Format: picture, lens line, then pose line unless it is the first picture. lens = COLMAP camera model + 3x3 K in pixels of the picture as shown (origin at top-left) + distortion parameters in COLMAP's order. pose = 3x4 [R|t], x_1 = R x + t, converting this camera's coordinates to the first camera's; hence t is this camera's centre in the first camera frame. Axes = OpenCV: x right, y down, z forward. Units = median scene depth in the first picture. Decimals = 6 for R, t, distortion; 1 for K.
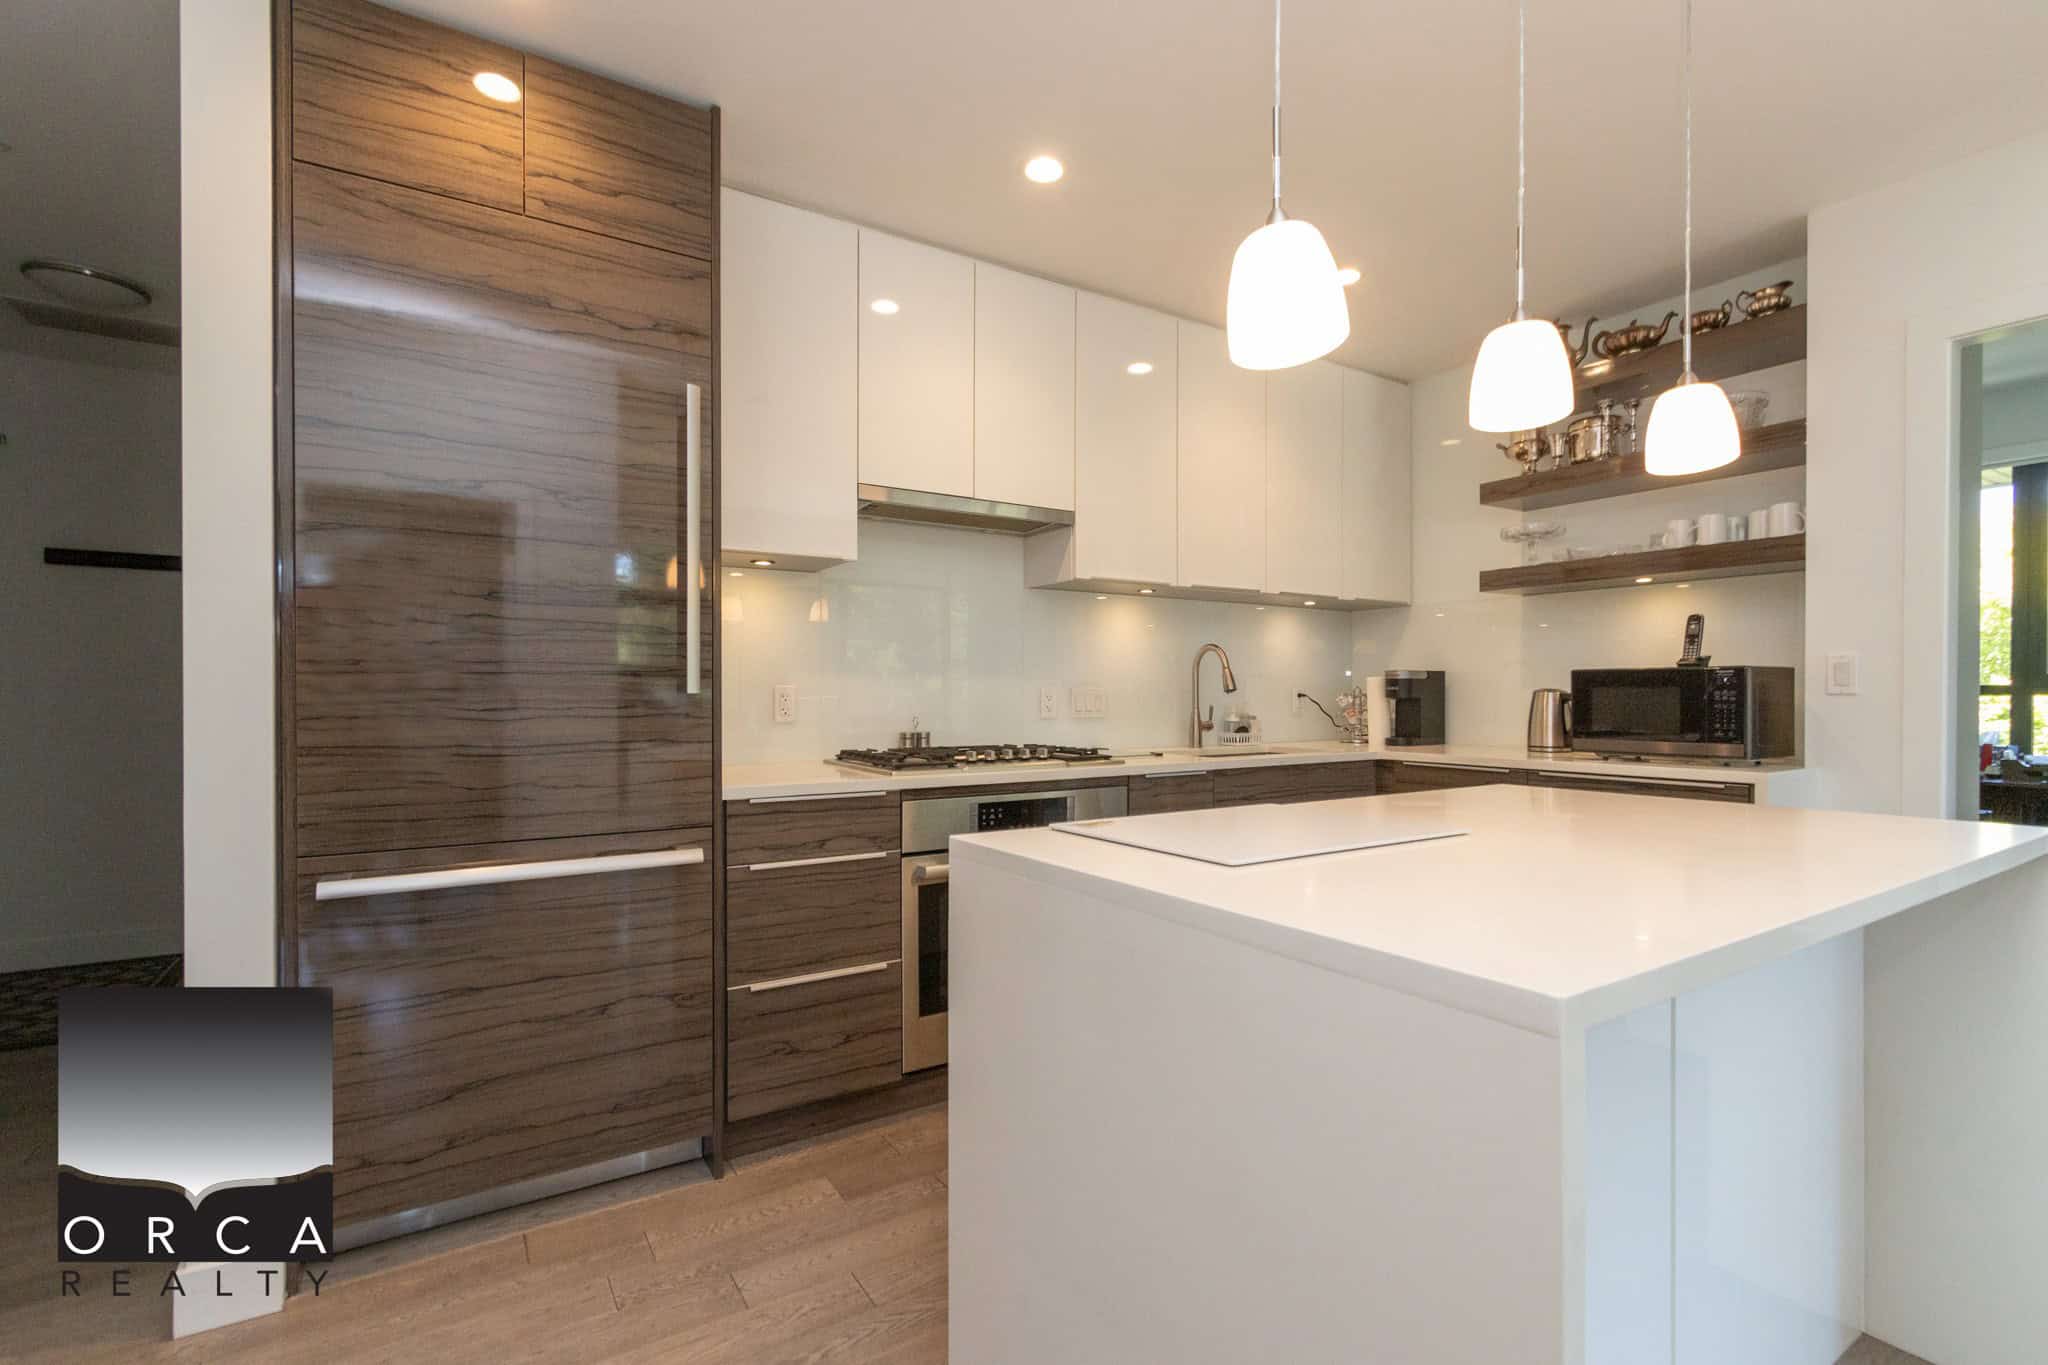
lens RADIAL K [[936.3, 0, 1036.6], [0, 936.3, 697.1], [0, 0, 1]] dist [0.000436, 0.000378]
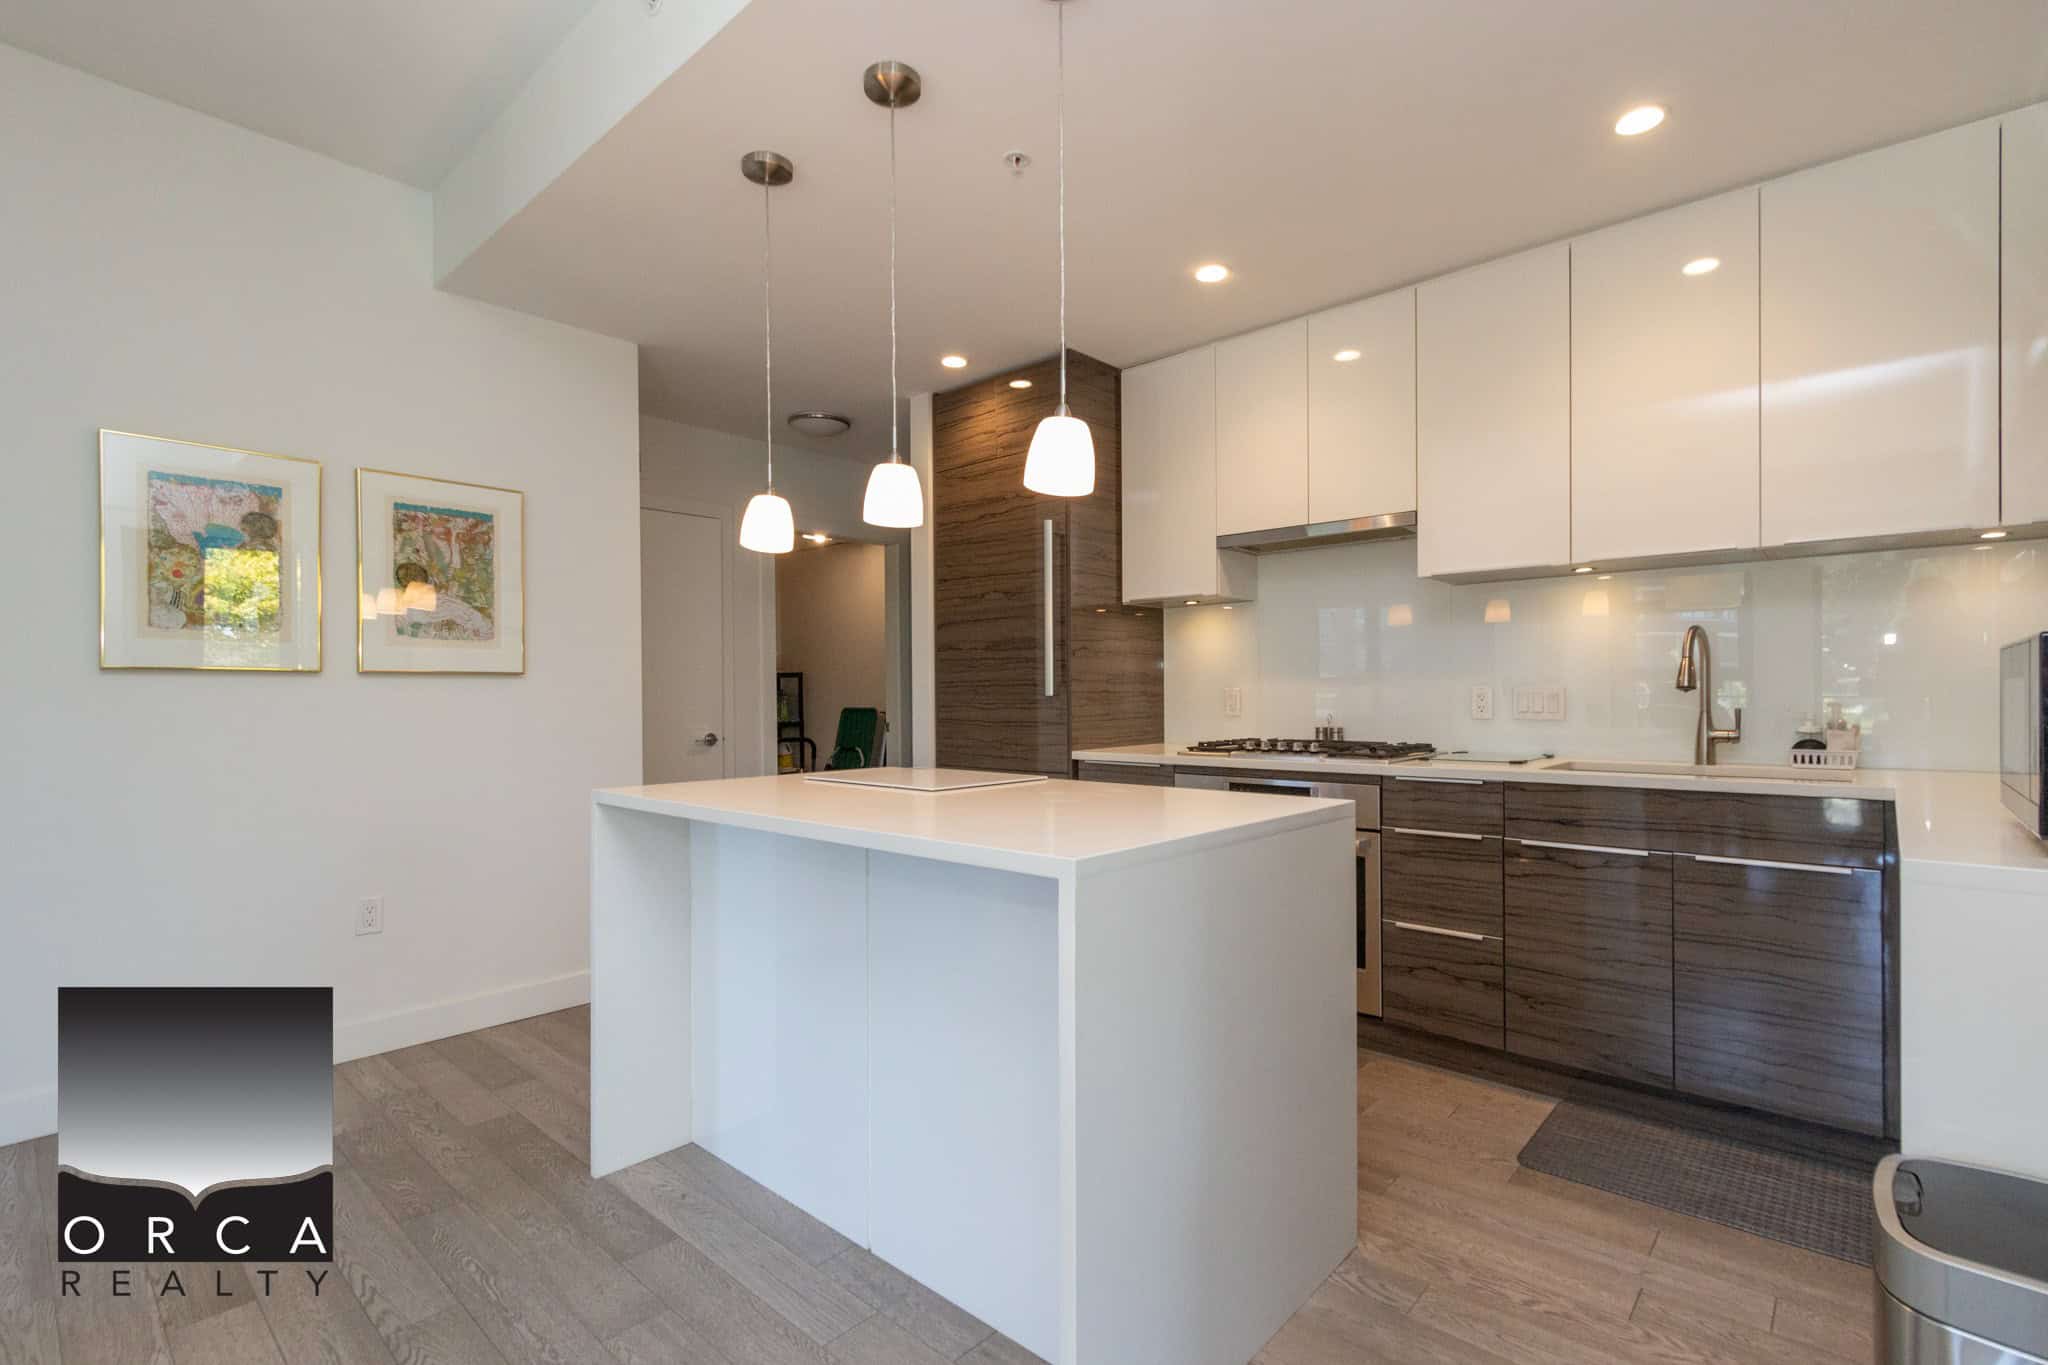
lens RADIAL K [[936.3, 0, 1036.6], [0, 936.3, 697.1], [0, 0, 1]] dist [0.000436, 0.000378]
pose [[0.258057, 0.002840, -0.966126, 1.138332], [0.003368, 0.999987, 0.003839, -0.006673], [0.966124, -0.004245, 0.258044, 0.449770]]
